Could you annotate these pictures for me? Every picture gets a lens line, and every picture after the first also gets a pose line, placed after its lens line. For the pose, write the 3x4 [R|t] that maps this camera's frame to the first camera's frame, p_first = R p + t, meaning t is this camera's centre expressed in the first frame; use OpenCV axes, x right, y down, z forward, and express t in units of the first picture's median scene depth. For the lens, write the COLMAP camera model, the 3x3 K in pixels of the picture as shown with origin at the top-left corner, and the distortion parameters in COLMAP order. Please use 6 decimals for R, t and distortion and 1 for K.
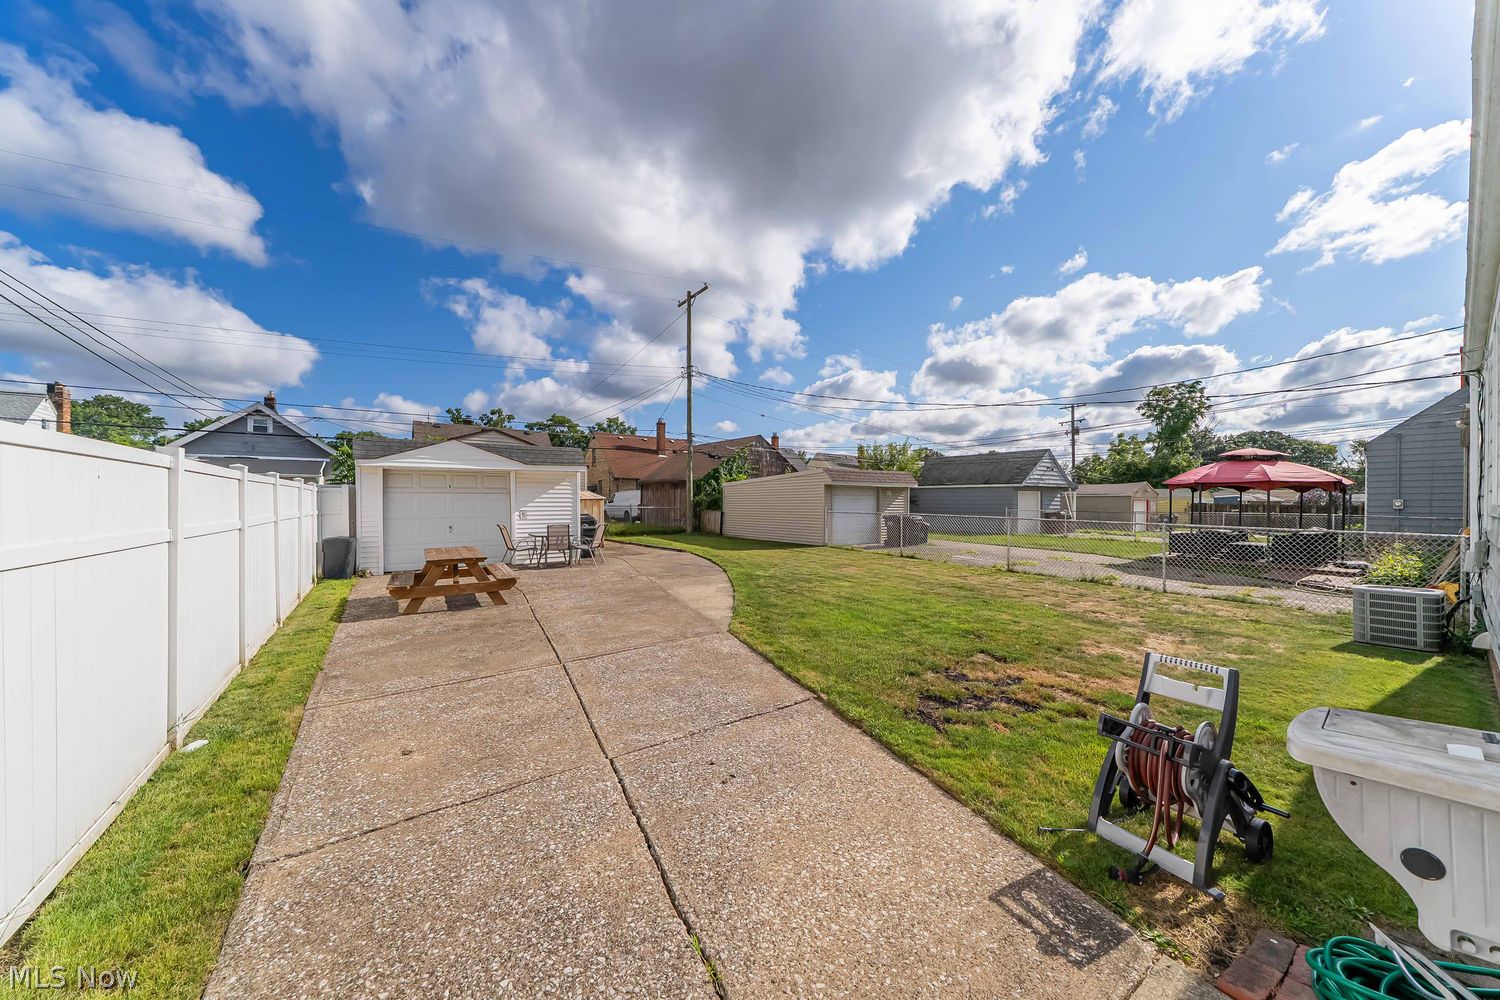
lens RADIAL K [[512.4, 0, 737.5], [0, 512.4, 502.4], [0, 0, 1]] dist [-0.004620, -0.000036]
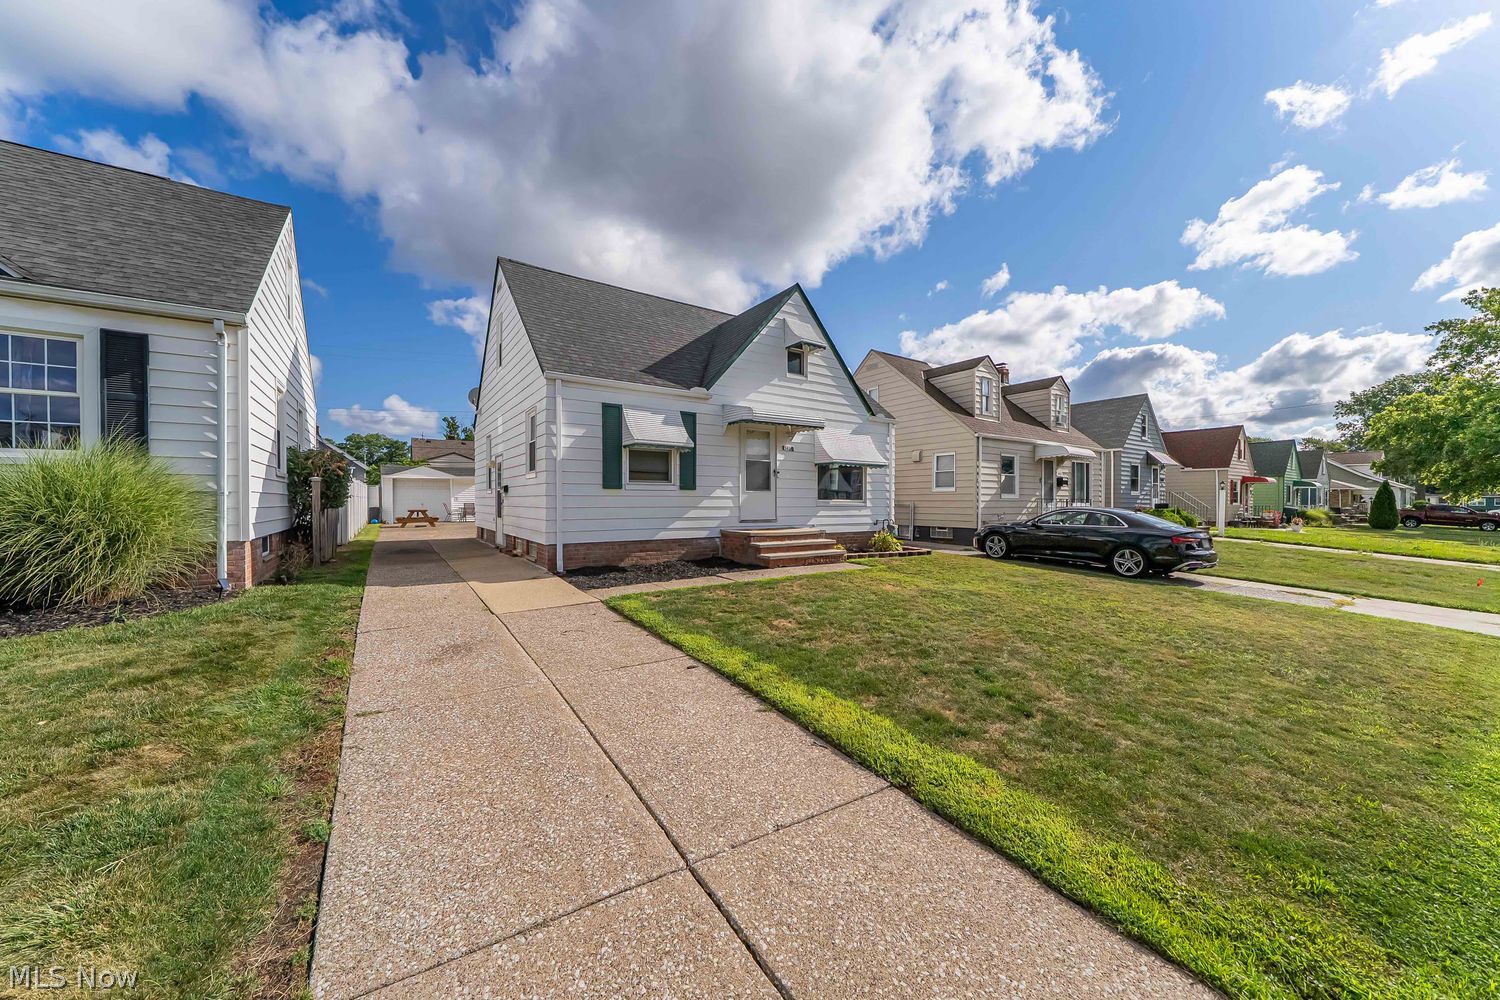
lens RADIAL K [[522.8, 0, 751.2], [0, 522.8, 494.8], [0, 0, 1]] dist [-0.011444, 0.000081]
pose [[0.999898, 0.001114, 0.014235, 0.449324], [-0.001103, 0.999999, -0.000833, 0.004065], [-0.014236, 0.000817, 0.999898, -0.690397]]
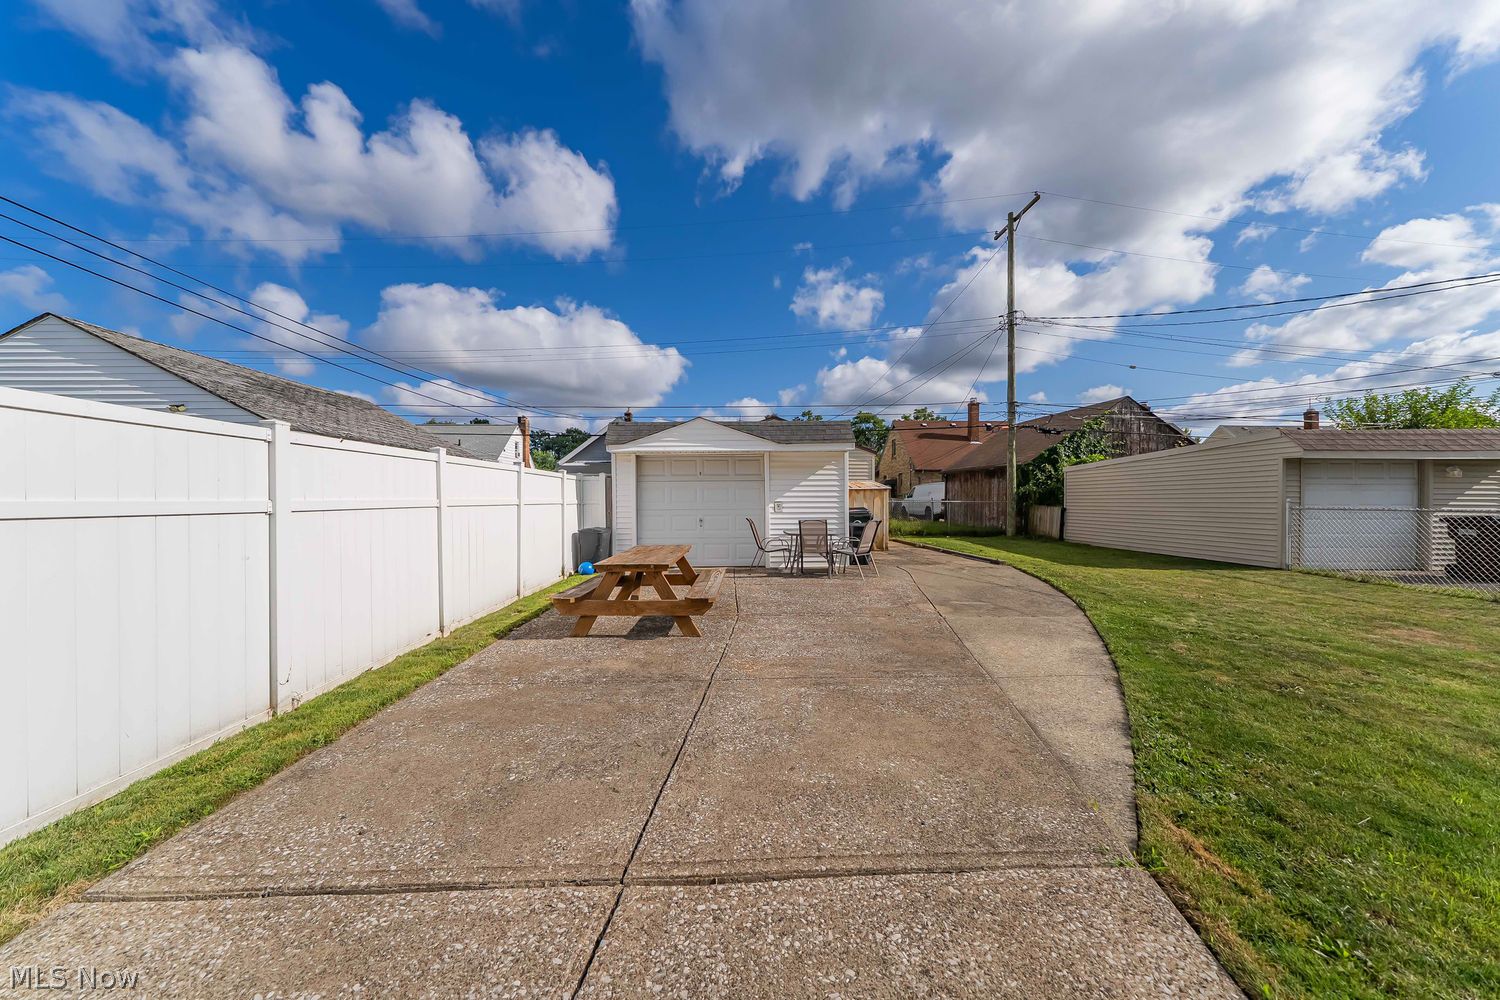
lens RADIAL K [[512.4, 0, 737.5], [0, 512.4, 502.4], [0, 0, 1]] dist [-0.004620, -0.000036]
pose [[0.833459, 0.001706, -0.552579, -0.014106], [0.000883, 0.999990, 0.004420, 0.007224], [0.552581, -0.004171, 0.833449, 0.157227]]
